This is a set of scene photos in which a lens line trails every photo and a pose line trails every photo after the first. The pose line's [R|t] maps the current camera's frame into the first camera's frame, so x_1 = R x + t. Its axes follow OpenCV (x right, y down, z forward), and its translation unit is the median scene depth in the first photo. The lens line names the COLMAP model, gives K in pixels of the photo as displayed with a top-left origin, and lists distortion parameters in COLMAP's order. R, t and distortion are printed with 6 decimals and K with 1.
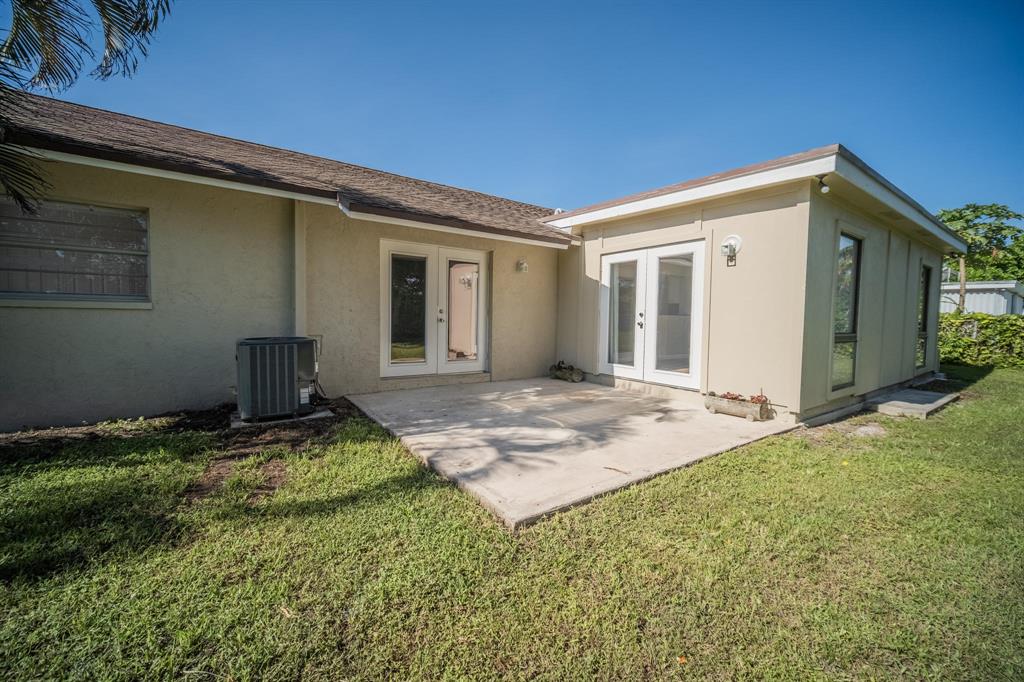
lens RADIAL K [[404.2, 0, 515.0], [0, 404.2, 335.8], [0, 0, 1]] dist [0.011400, -0.000056]
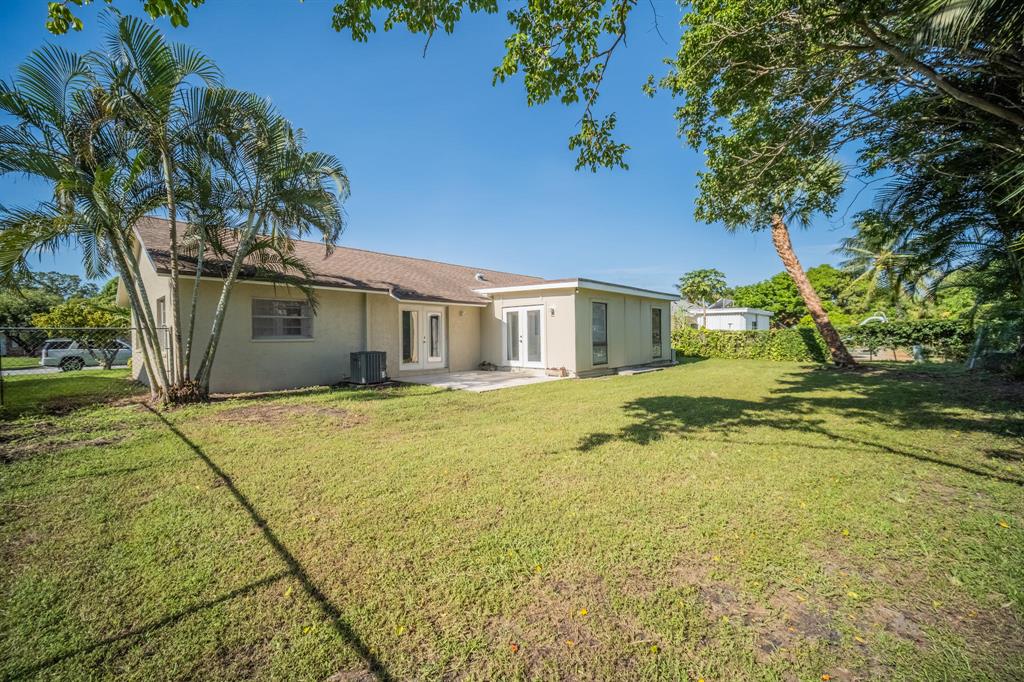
lens RADIAL K [[404.2, 0, 515.0], [0, 404.2, 335.8], [0, 0, 1]] dist [0.011400, -0.000056]
pose [[0.975147, -0.029100, 0.219640, -0.196465], [0.038846, 0.998437, -0.040184, 0.029868], [-0.218128, 0.047717, 0.974753, -1.113273]]
